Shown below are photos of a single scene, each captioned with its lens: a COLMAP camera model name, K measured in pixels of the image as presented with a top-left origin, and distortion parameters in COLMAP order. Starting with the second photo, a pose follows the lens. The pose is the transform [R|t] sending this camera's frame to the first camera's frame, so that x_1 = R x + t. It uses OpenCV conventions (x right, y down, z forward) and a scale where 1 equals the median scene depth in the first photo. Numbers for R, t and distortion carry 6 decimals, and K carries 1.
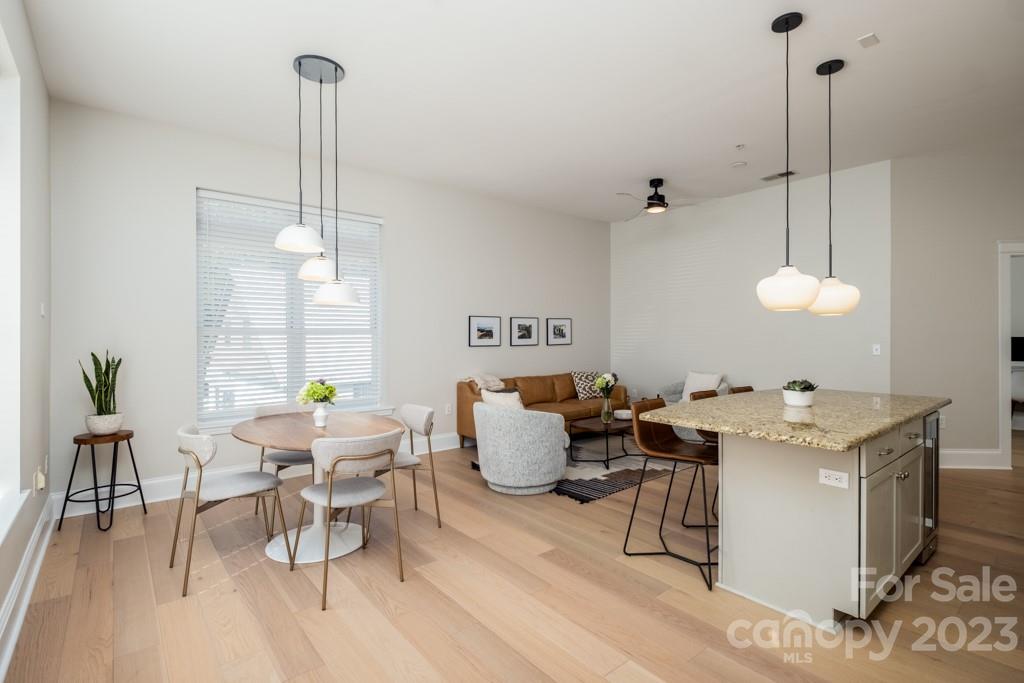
lens RADIAL K [[479.1, 0, 512.5], [0, 479.1, 337.1], [0, 0, 1]] dist [0.001823, -0.000379]
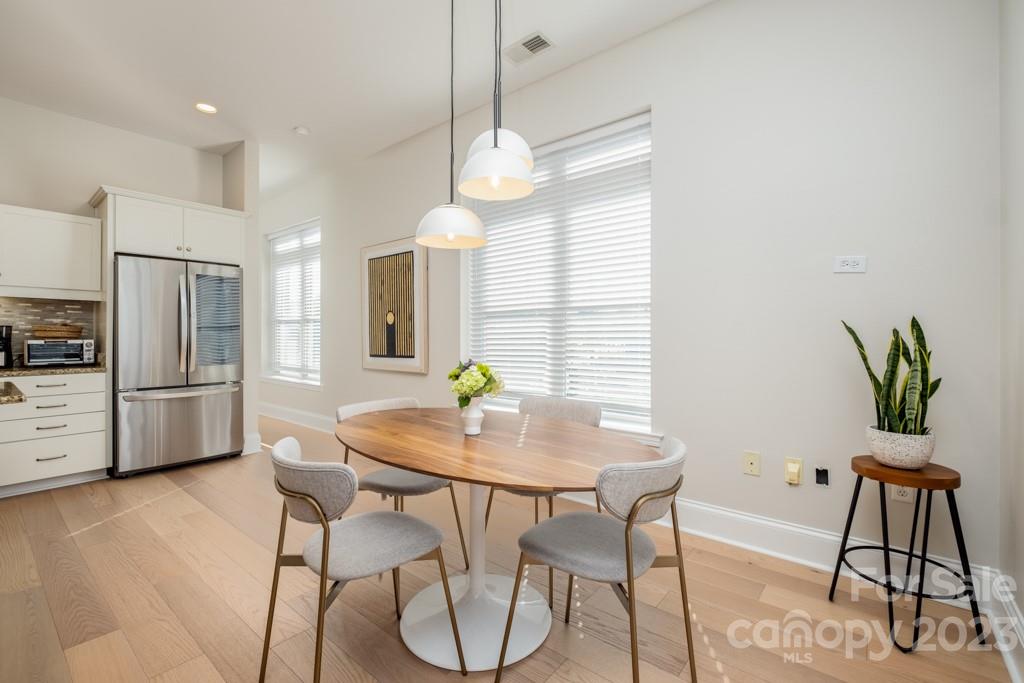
lens RADIAL K [[441.5, 0, 509.4], [0, 441.5, 333.3], [0, 0, 1]] dist [-0.003273, -0.000873]
pose [[-0.981421, 0.003128, -0.191842, -0.278418], [0.004169, 0.999979, -0.005024, 0.043585], [0.191822, -0.005731, -0.981413, 1.314143]]
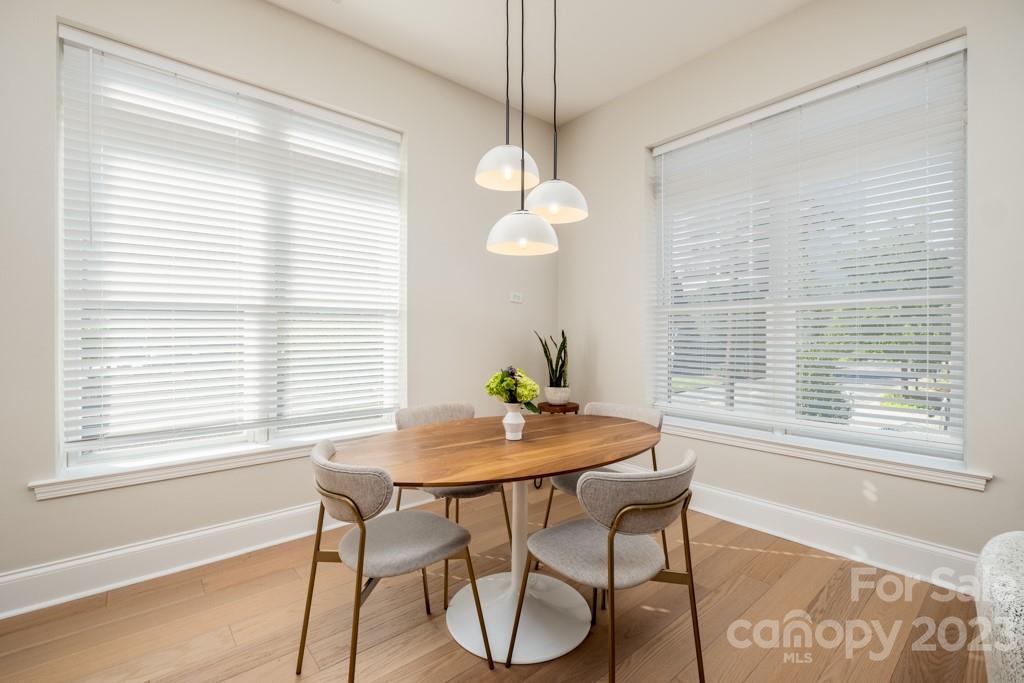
lens RADIAL K [[445.5, 0, 512.0], [0, 445.5, 341.5], [0, 0, 1]] dist [-0.003642, -0.000503]
pose [[0.013581, 0.017243, -0.999759, 0.178272], [0.002473, 0.999848, 0.017279, 0.033453], [0.999905, -0.002707, 0.013536, 0.815162]]
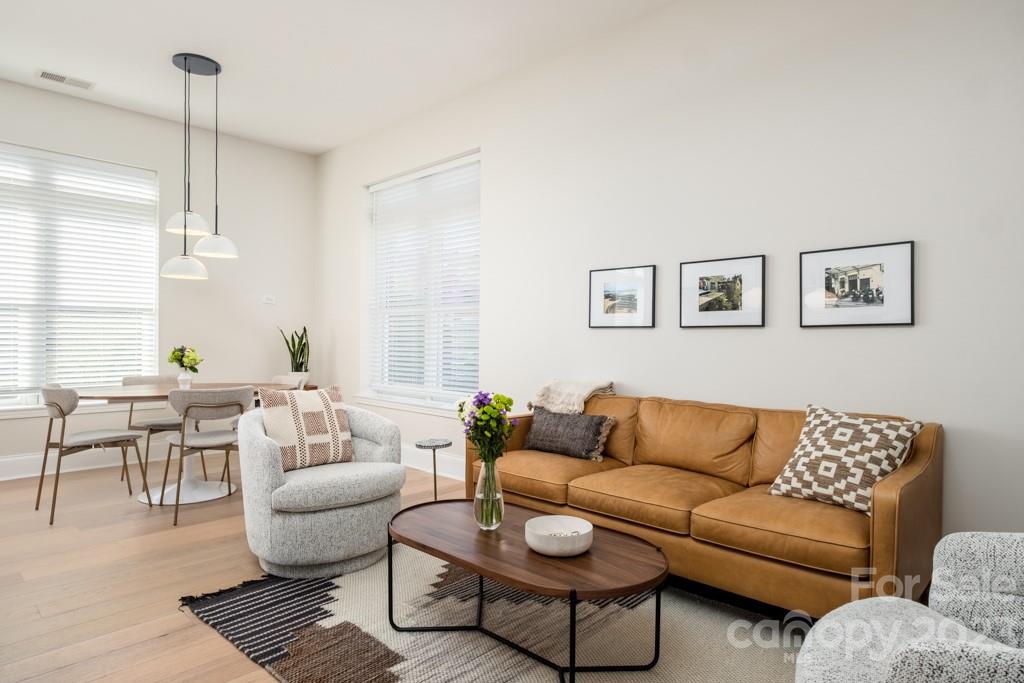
lens RADIAL K [[587.4, 0, 522.6], [0, 587.4, 349.9], [0, 0, 1]] dist [-0.000597, 0.000373]
pose [[0.123140, 0.026307, -0.992041, 0.868912], [-0.008993, 0.999637, 0.025392, 0.044200], [0.992349, 0.005795, 0.123332, 1.329220]]
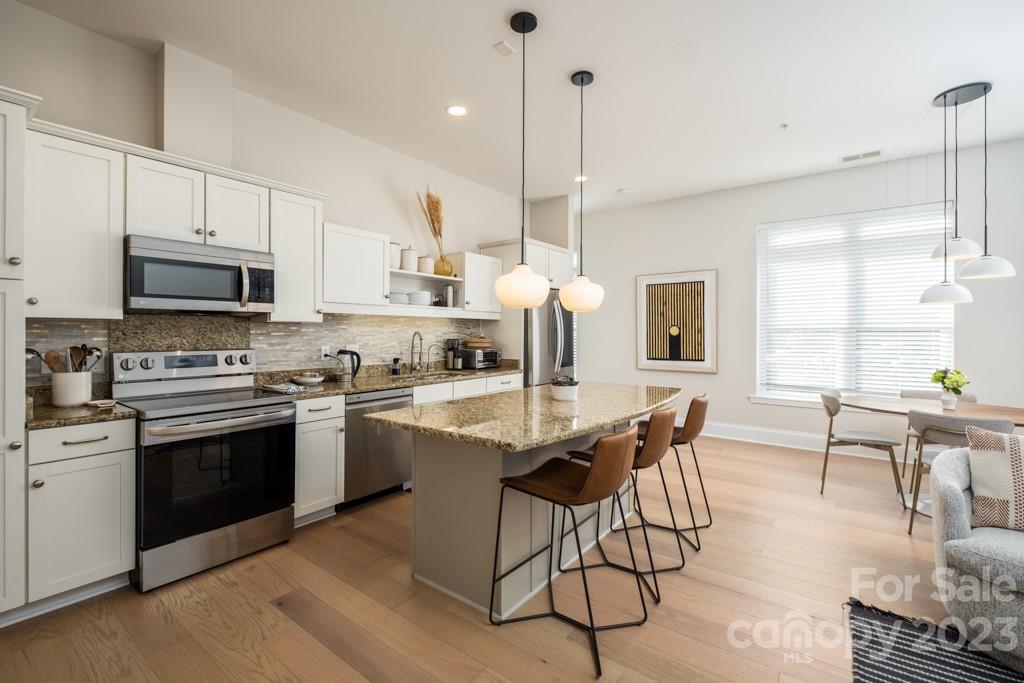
lens RADIAL K [[451.1, 0, 510.1], [0, 451.1, 331.4], [0, 0, 1]] dist [-0.002363, -0.000844]
pose [[-0.974635, 0.002196, -0.223789, 0.730097], [0.002000, 0.999997, 0.001100, -0.004906], [0.223791, 0.000625, -0.974637, 1.507627]]
